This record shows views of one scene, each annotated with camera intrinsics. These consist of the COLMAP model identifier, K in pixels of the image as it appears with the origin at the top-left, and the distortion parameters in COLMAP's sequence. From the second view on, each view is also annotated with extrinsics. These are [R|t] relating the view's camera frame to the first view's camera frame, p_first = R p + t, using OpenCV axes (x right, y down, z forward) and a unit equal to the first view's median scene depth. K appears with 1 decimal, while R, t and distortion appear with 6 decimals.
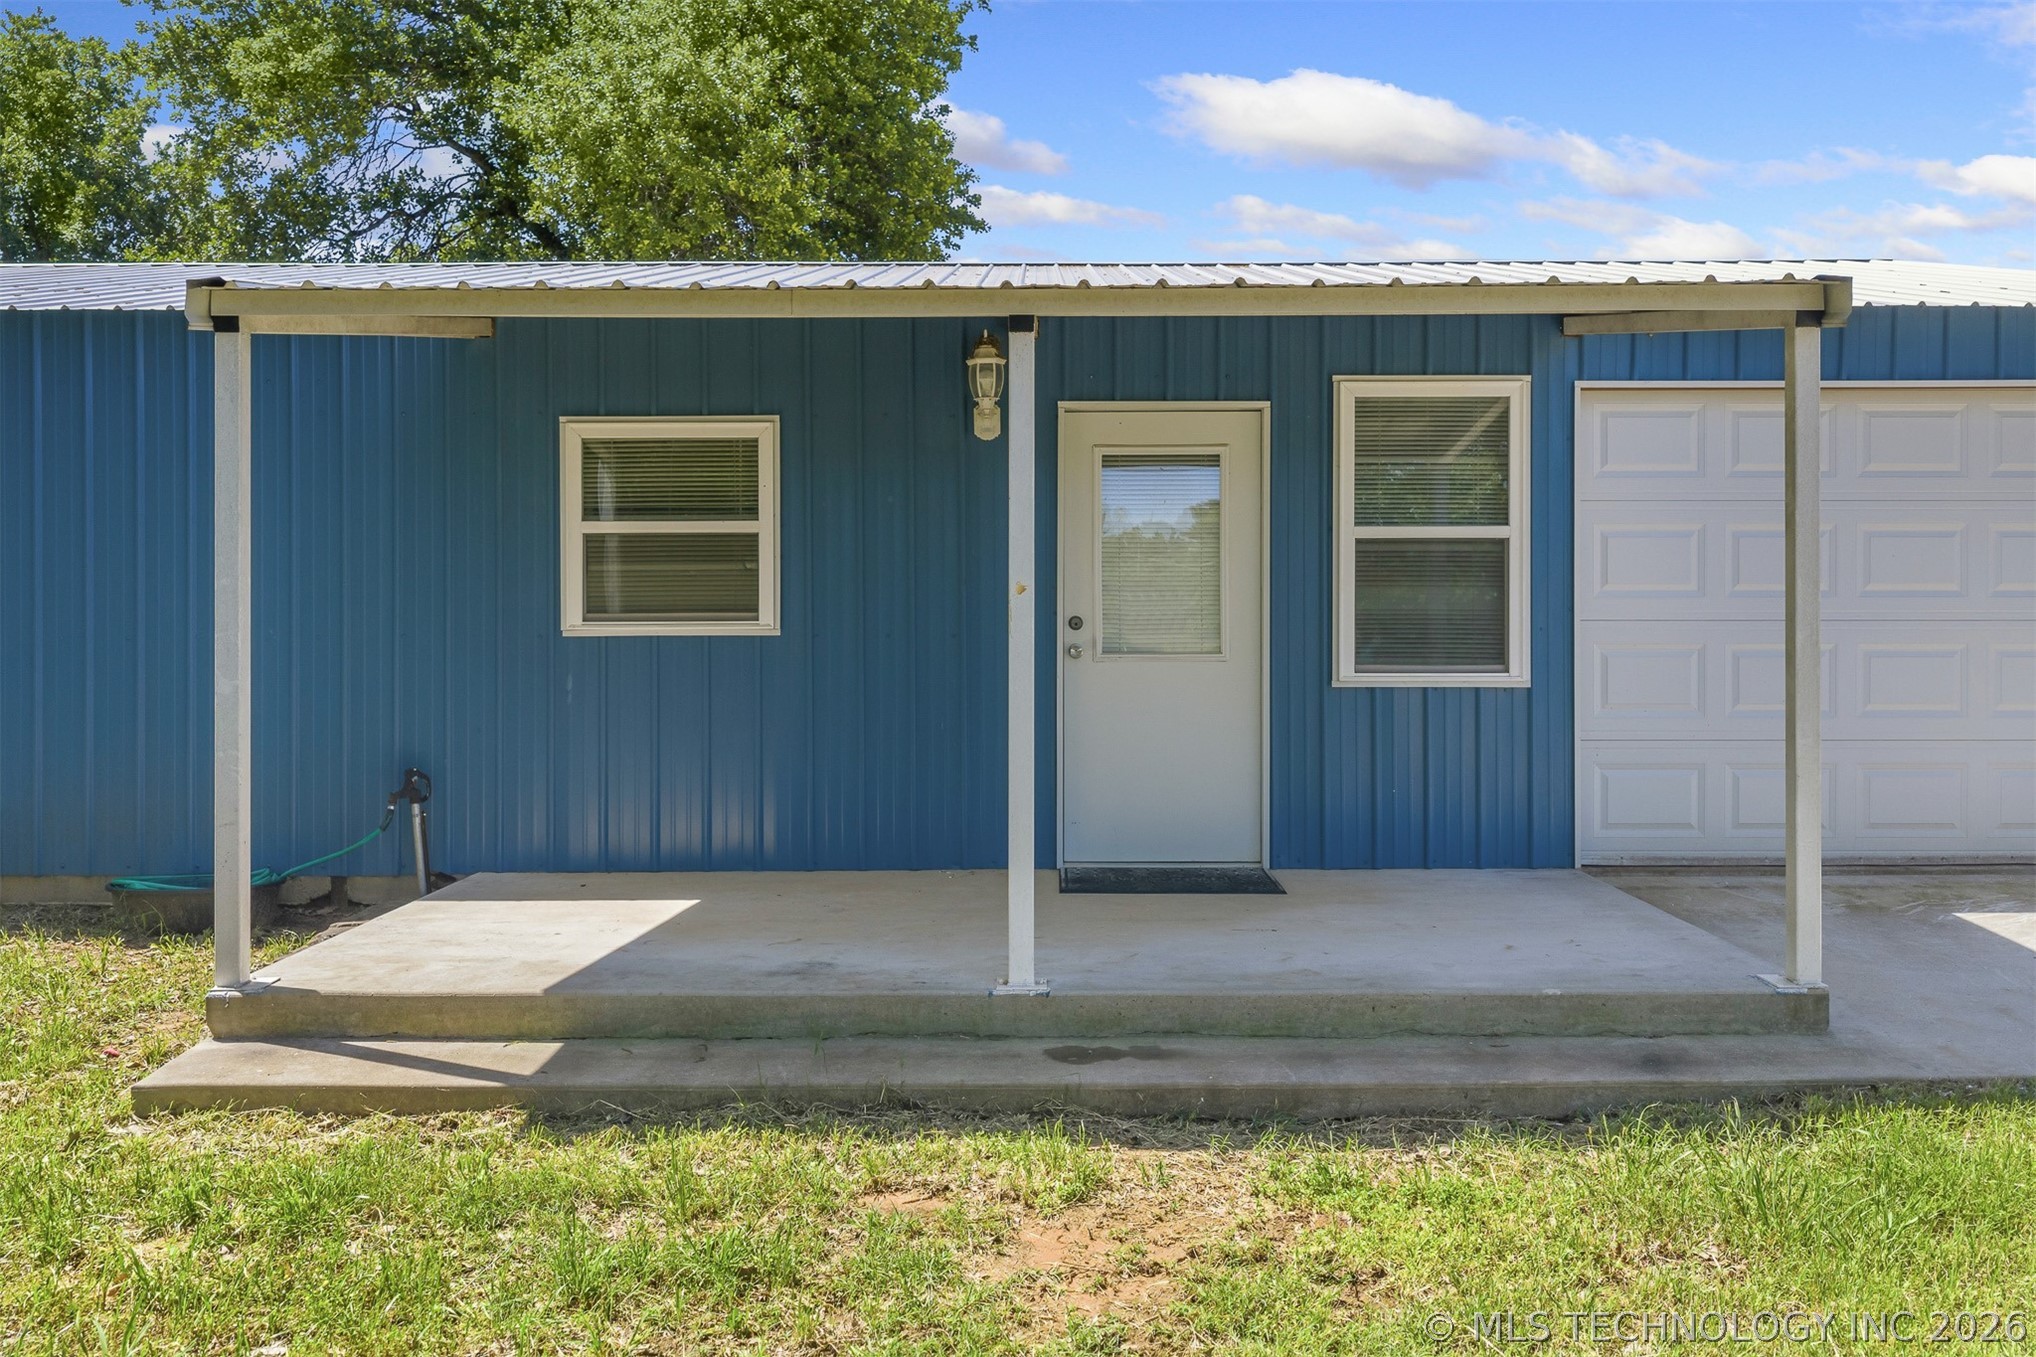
lens RADIAL K [[1651.4, 0, 1037.9], [0, 1651.4, 667.8], [0, 0, 1]] dist [0.039439, -0.068629]
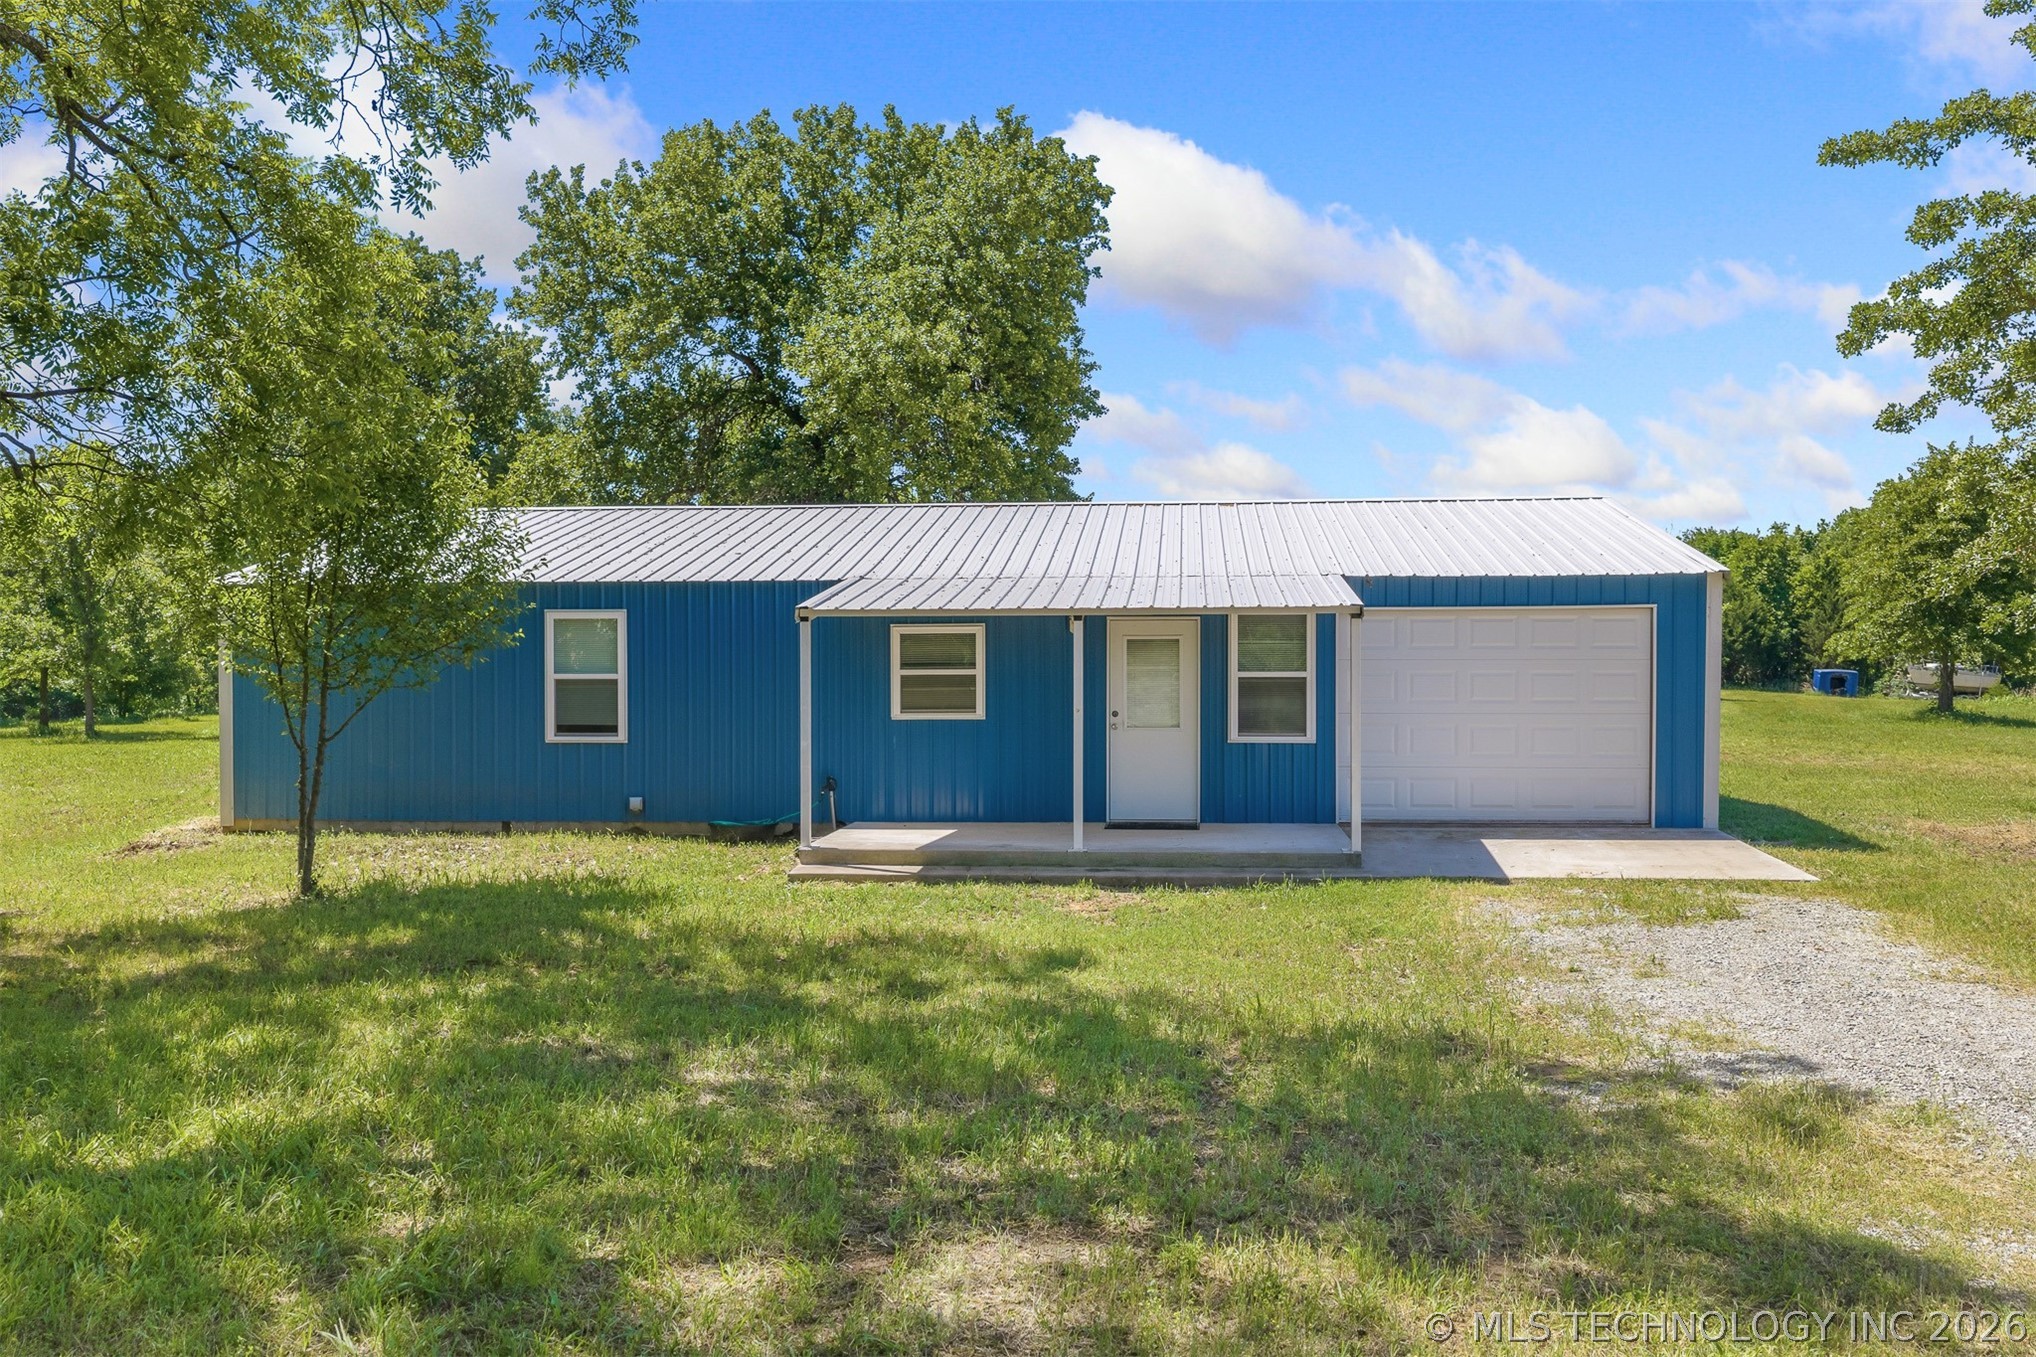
lens RADIAL K [[1651.4, 0, 1037.9], [0, 1651.4, 667.8], [0, 0, 1]] dist [0.039439, -0.068629]
pose [[0.995732, -0.003452, -0.092228, 0.123389], [0.001526, 0.999780, -0.020941, -0.042490], [0.092280, 0.020711, 0.995518, -1.242384]]
